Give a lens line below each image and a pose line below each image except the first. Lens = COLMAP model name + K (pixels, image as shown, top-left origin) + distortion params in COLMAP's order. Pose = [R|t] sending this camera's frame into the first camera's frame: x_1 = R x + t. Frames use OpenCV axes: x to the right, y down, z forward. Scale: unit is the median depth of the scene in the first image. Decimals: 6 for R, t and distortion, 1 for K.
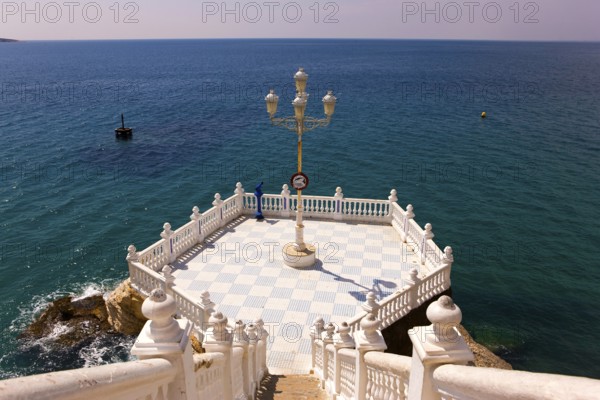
lens RADIAL K [[524.5, 0, 298.8], [0, 524.5, 199.0], [0, 0, 1]] dist [-0.055958, -0.024795]
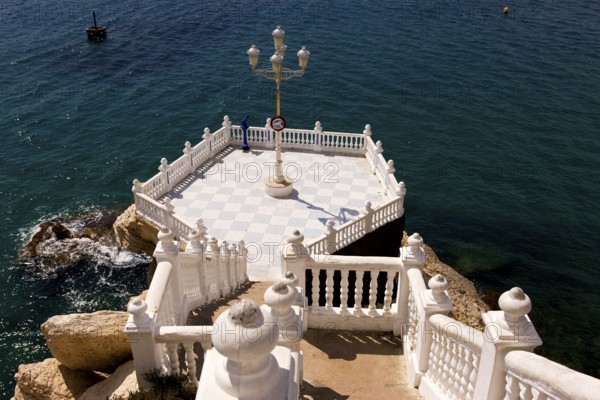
lens RADIAL K [[615.2, 0, 299.7], [0, 615.2, 198.5], [0, 0, 1]] dist [-0.028223, 0.000000]
pose [[0.999977, 0.006716, 0.000692, 0.047255], [-0.006741, 0.987435, 0.157879, -0.081501], [0.000377, -0.157880, 0.987458, -0.350664]]
